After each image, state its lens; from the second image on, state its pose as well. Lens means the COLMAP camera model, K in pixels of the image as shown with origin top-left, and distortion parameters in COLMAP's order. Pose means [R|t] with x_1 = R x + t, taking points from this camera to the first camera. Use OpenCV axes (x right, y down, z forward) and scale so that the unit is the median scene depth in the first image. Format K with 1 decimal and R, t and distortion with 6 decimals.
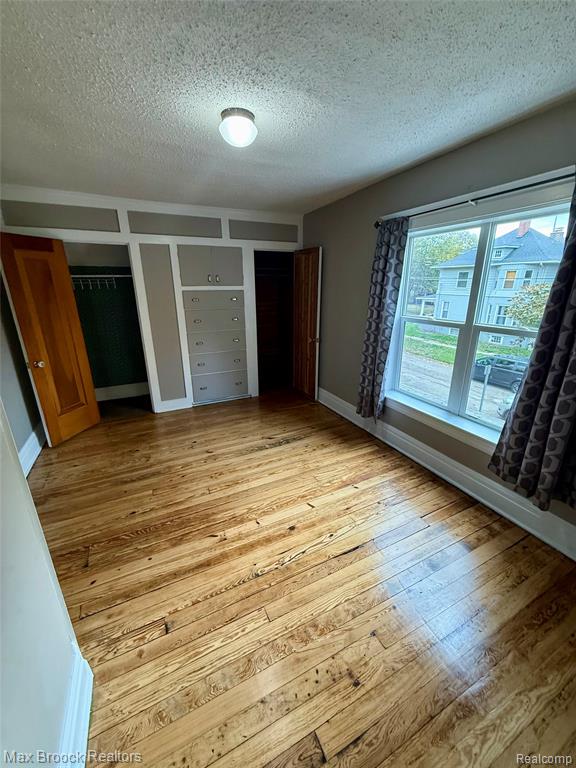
lens RADIAL K [[305.8, 0, 288.7], [0, 305.8, 382.1], [0, 0, 1]] dist [-0.000835, -0.000346]
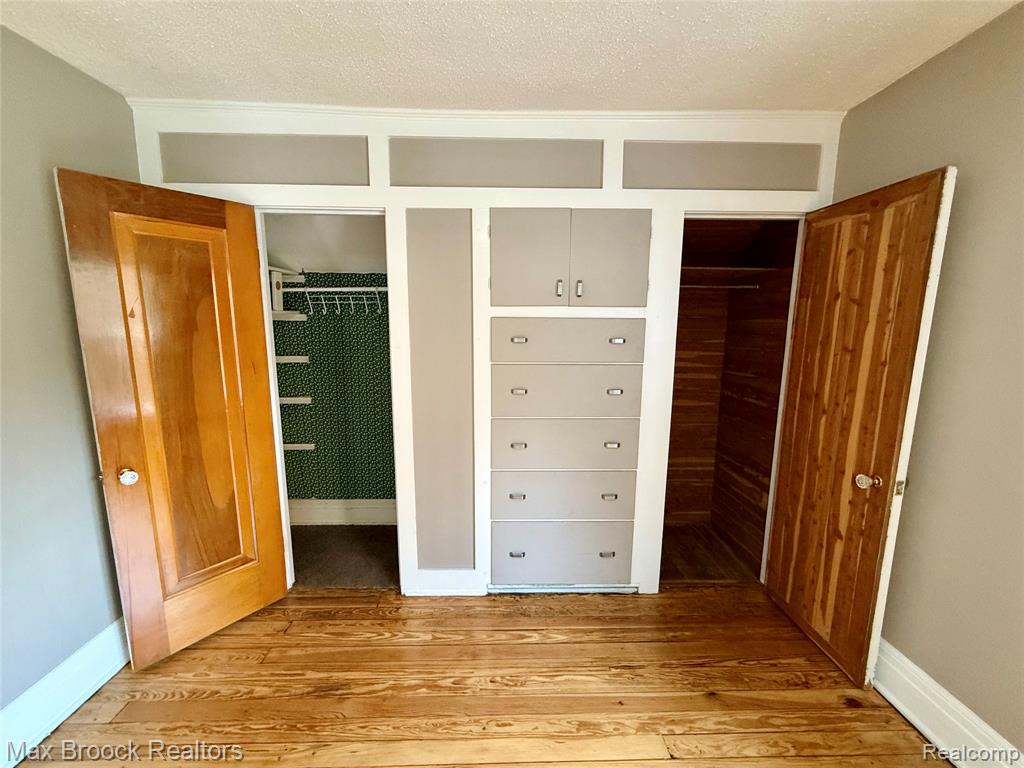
lens RADIAL K [[407.7, 0, 508.6], [0, 407.7, 382.1], [0, 0, 1]] dist [-0.000835, -0.000346]
pose [[0.907224, 0.071703, -0.414492, -0.113036], [-0.138330, 0.981416, -0.132998, -0.172326], [0.397252, 0.177995, 0.900282, 0.639222]]
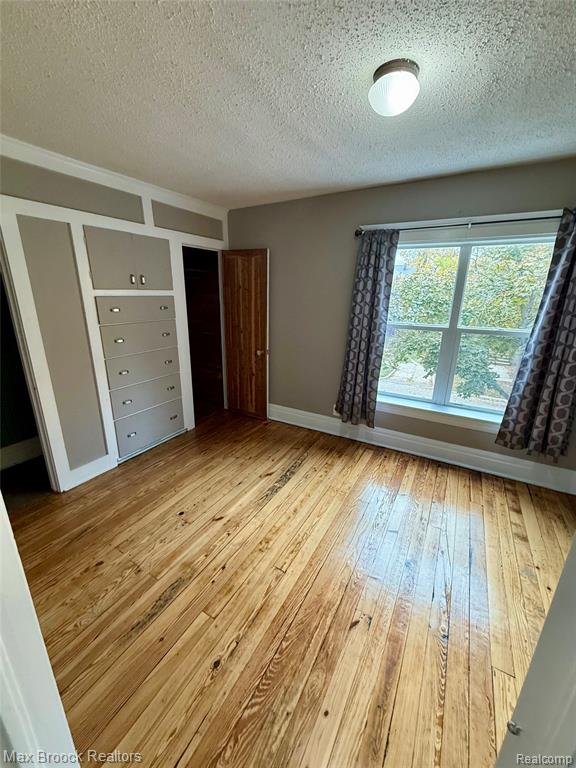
lens RADIAL K [[305.8, 0, 288.7], [0, 305.8, 382.1], [0, 0, 1]] dist [-0.000835, -0.000346]
pose [[0.824027, -0.144785, 0.547738, -0.468793], [0.153154, 0.987726, 0.030681, -0.087869], [-0.545458, 0.058607, 0.836087, 0.281700]]
